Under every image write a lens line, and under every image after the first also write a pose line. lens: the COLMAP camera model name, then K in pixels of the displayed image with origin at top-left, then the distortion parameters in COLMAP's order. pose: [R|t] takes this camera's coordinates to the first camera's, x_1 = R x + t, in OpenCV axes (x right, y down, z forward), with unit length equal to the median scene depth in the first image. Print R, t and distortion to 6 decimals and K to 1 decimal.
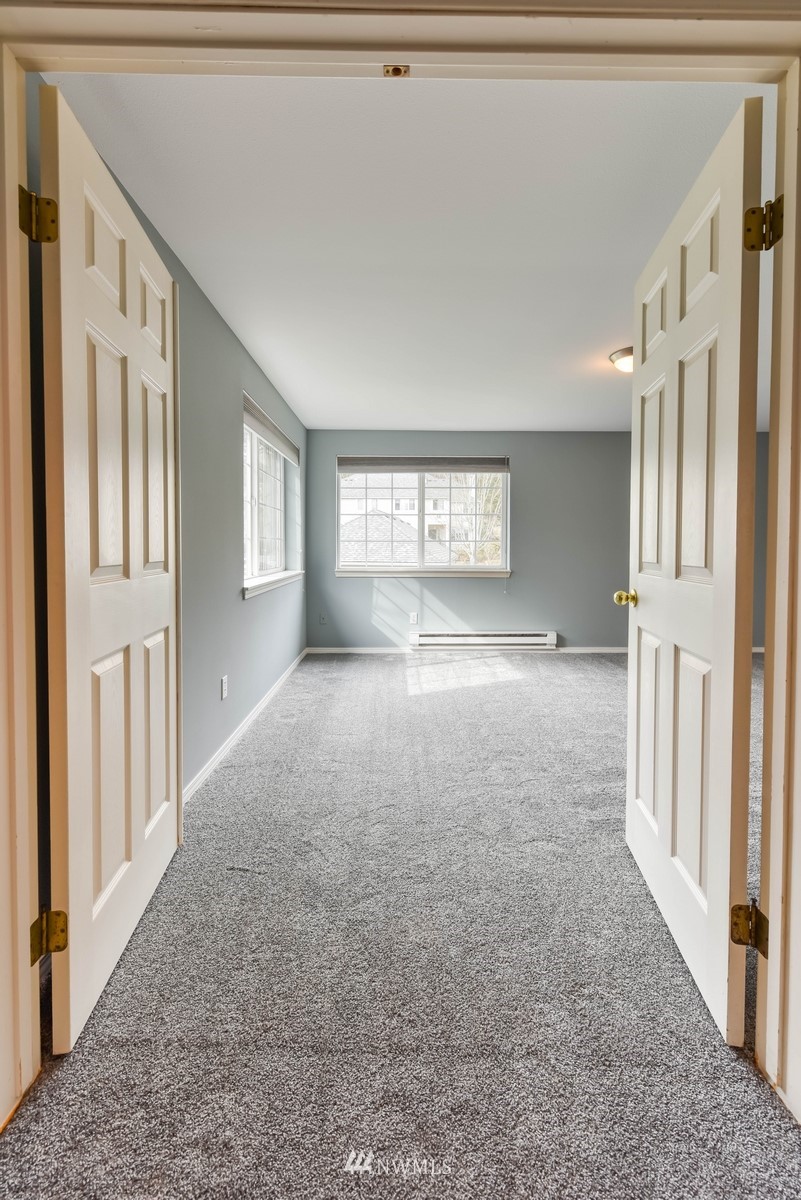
lens RADIAL K [[481.5, 0, 397.3], [0, 481.5, 556.4], [0, 0, 1]] dist [0.001361, 0.000000]
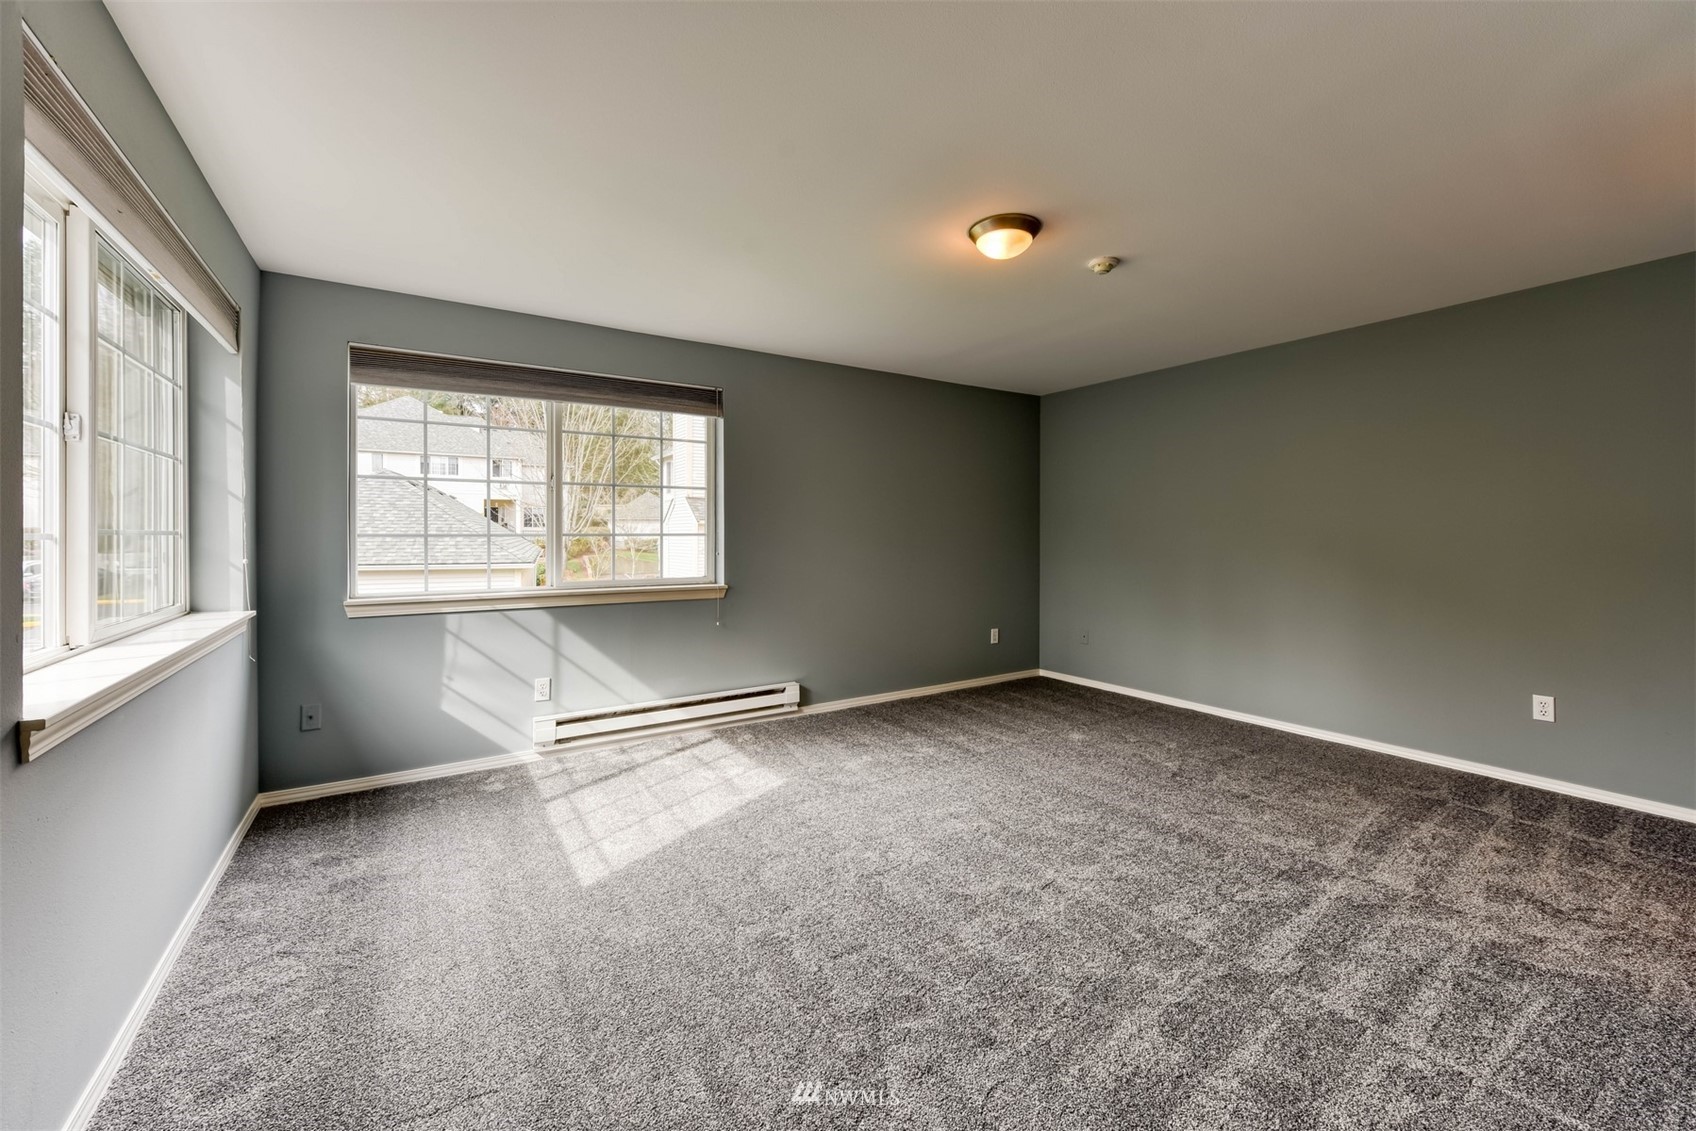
lens RADIAL K [[668.7, 0, 857.3], [0, 668.7, 533.7], [0, 0, 1]] dist [0.005601, -0.003892]
pose [[0.838961, -0.001947, 0.544188, -0.073303], [0.012824, 0.999787, -0.016195, -0.018709], [-0.544041, 0.020566, 0.838807, 0.244979]]
